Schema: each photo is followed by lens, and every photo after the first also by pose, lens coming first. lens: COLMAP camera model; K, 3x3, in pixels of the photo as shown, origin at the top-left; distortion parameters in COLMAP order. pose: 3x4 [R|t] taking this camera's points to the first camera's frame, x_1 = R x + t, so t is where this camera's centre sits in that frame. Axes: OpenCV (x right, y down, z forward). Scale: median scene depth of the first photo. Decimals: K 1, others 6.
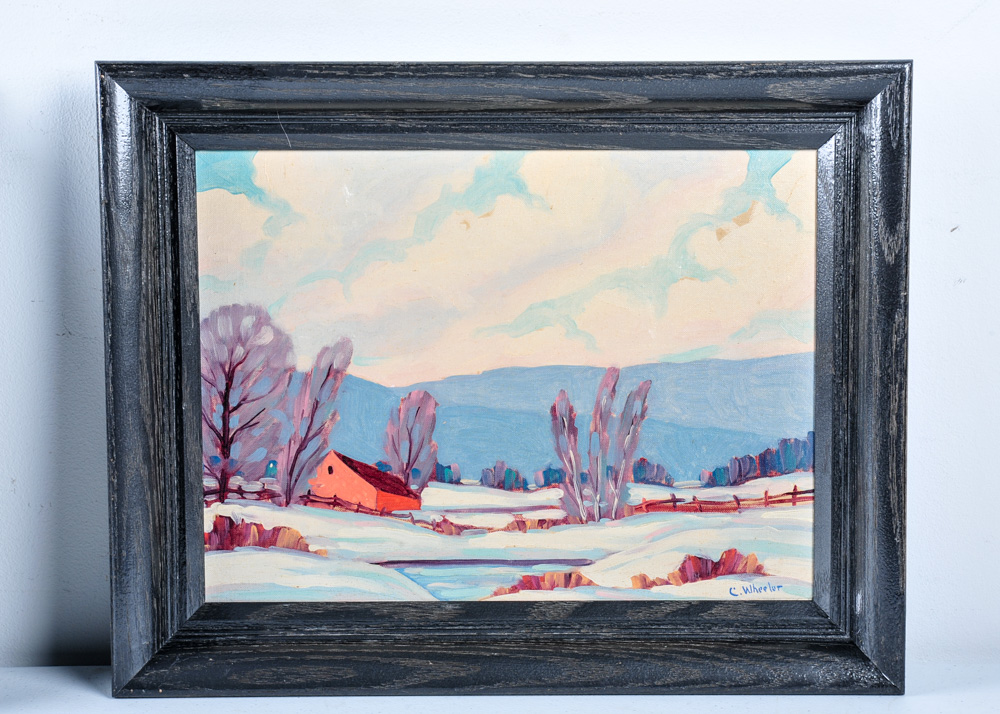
lens RADIAL K [[1910.8, 0, 499.8], [0, 1910.8, 358.2], [0, 0, 1]] dist [-0.063797, 0.000000]
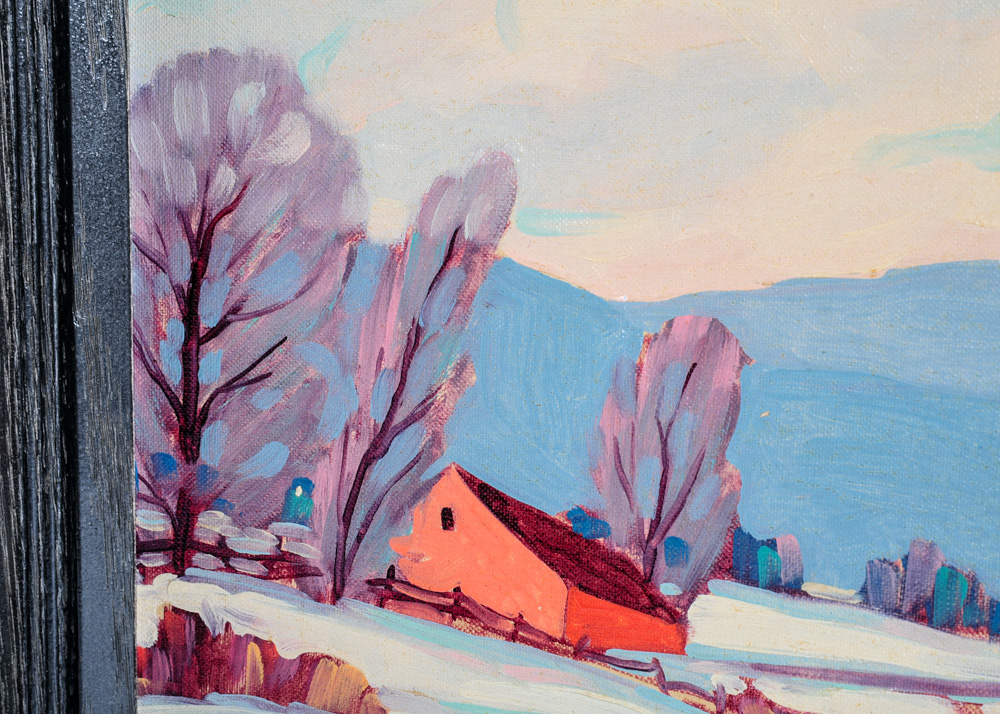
lens RADIAL K [[1957.5, 0, 500.9], [0, 1957.5, 360.7], [0, 0, 1]] dist [0.032119, 0.000000]
pose [[0.965965, 0.067883, -0.249608, 0.012281], [-0.054706, 0.996736, 0.059361, 0.006048], [0.252823, -0.043685, 0.966526, 0.654742]]
